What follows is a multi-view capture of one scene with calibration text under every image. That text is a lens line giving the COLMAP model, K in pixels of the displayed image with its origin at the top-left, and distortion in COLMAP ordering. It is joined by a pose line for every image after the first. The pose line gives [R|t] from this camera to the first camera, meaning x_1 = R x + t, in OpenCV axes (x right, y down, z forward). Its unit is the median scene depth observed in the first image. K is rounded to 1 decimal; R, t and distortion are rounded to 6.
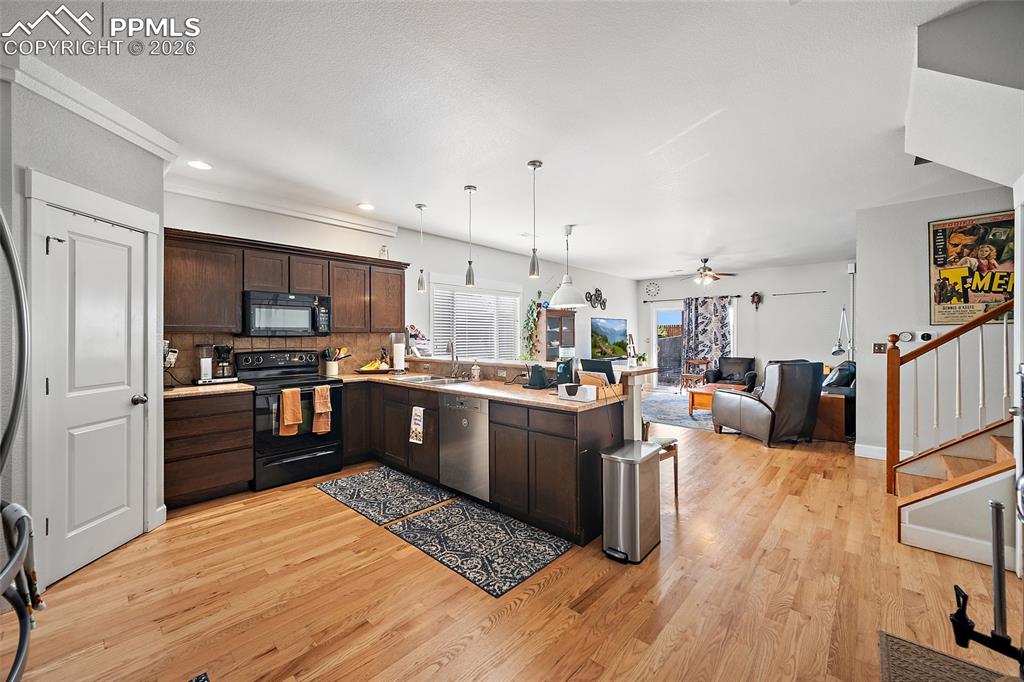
lens RADIAL K [[406.0, 0, 512.1], [0, 406.0, 335.6], [0, 0, 1]] dist [0.000330, -0.000113]
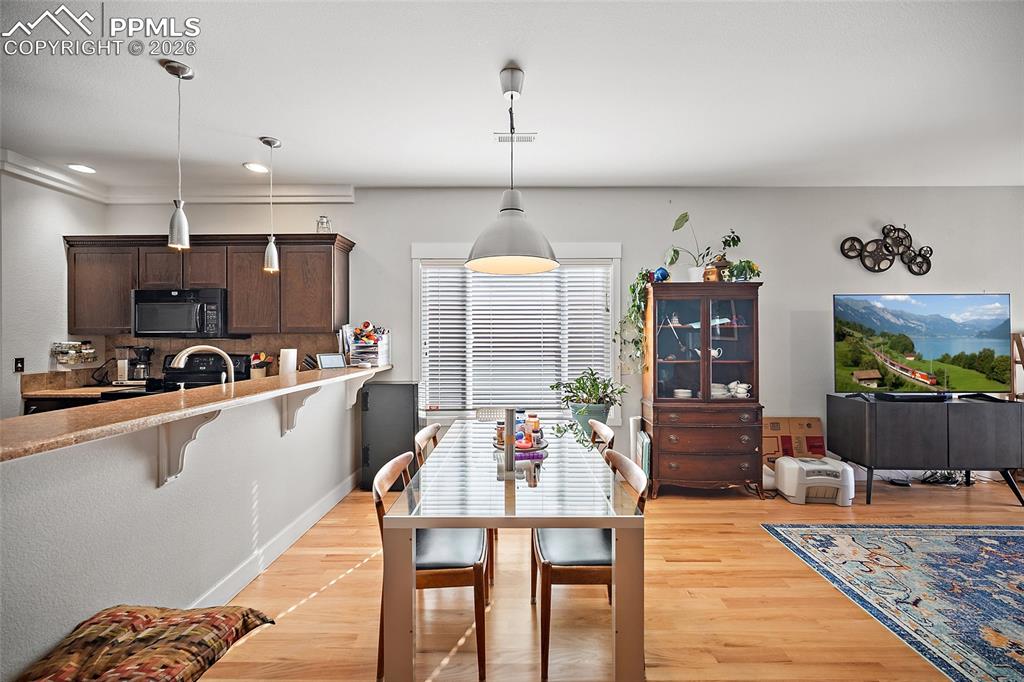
lens RADIAL K [[403.7, 0, 515.8], [0, 403.7, 332.8], [0, 0, 1]] dist [-0.001192, 0.000106]
pose [[0.667587, -0.005282, -0.744513, 0.593450], [0.000563, 0.999978, -0.006589, -0.003645], [0.744531, 0.003979, 0.667576, 0.969402]]
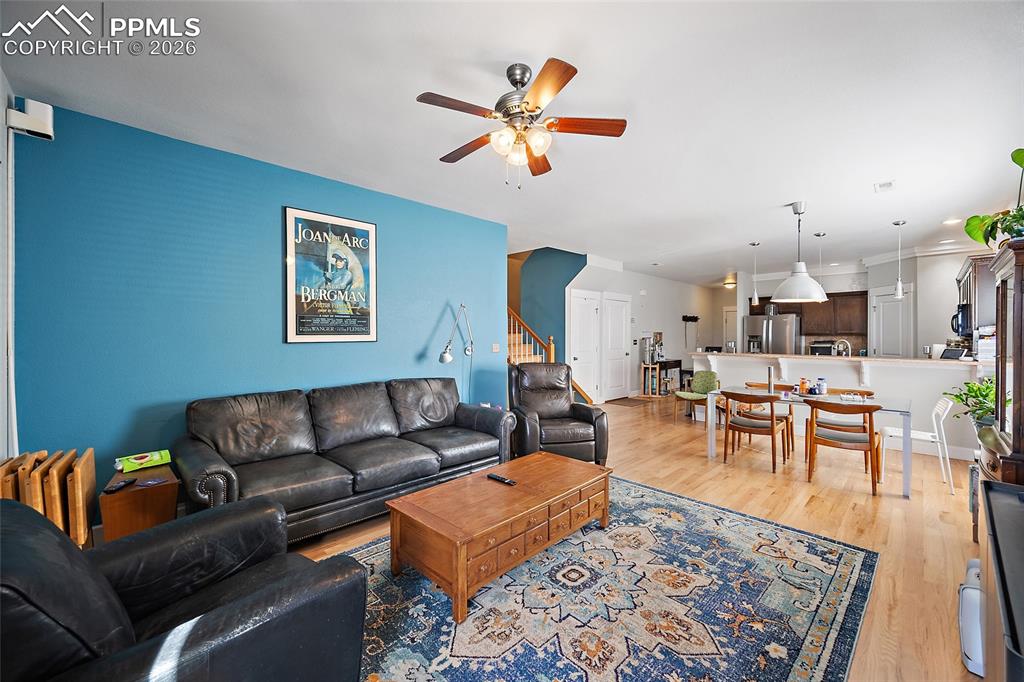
lens RADIAL K [[402.7, 0, 516.8], [0, 402.7, 337.3], [0, 0, 1]] dist [-0.001799, -0.000262]
pose [[-0.998505, 0.001432, 0.054645, 0.871665], [0.001585, 0.999995, 0.002759, -0.001919], [-0.054641, 0.002842, -0.998502, 2.438915]]
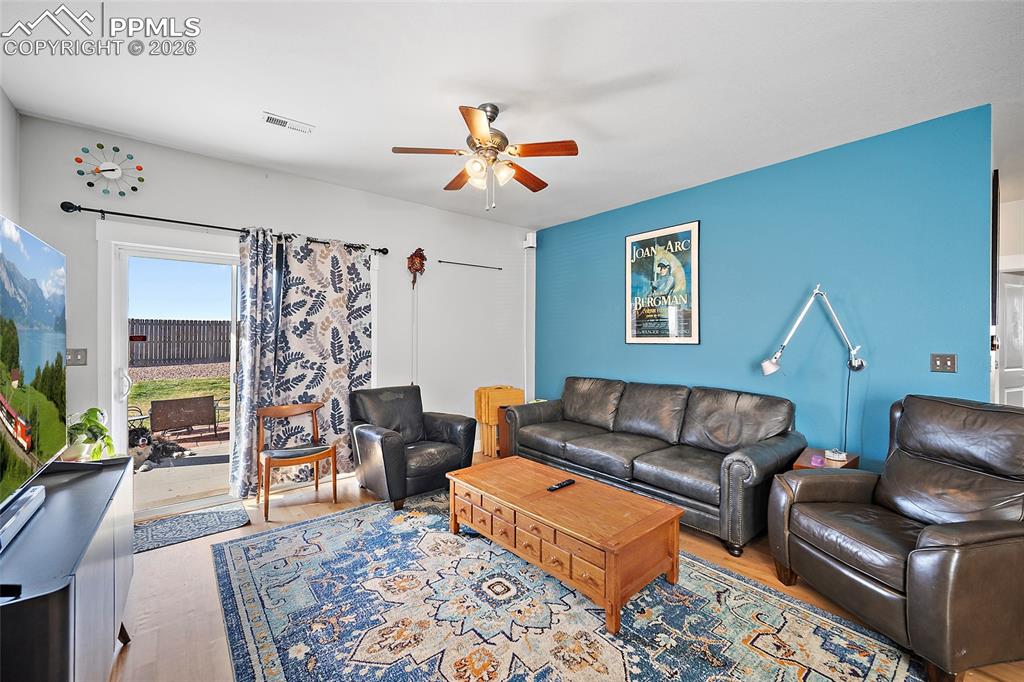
lens RADIAL K [[413.7, 0, 515.1], [0, 413.7, 337.2], [0, 0, 1]] dist [-0.001132, -0.000277]
pose [[0.132394, 0.001727, 0.991196, 0.272103], [-0.003537, 0.999993, -0.001269, -0.003070], [-0.991191, -0.003338, 0.132399, 1.774331]]
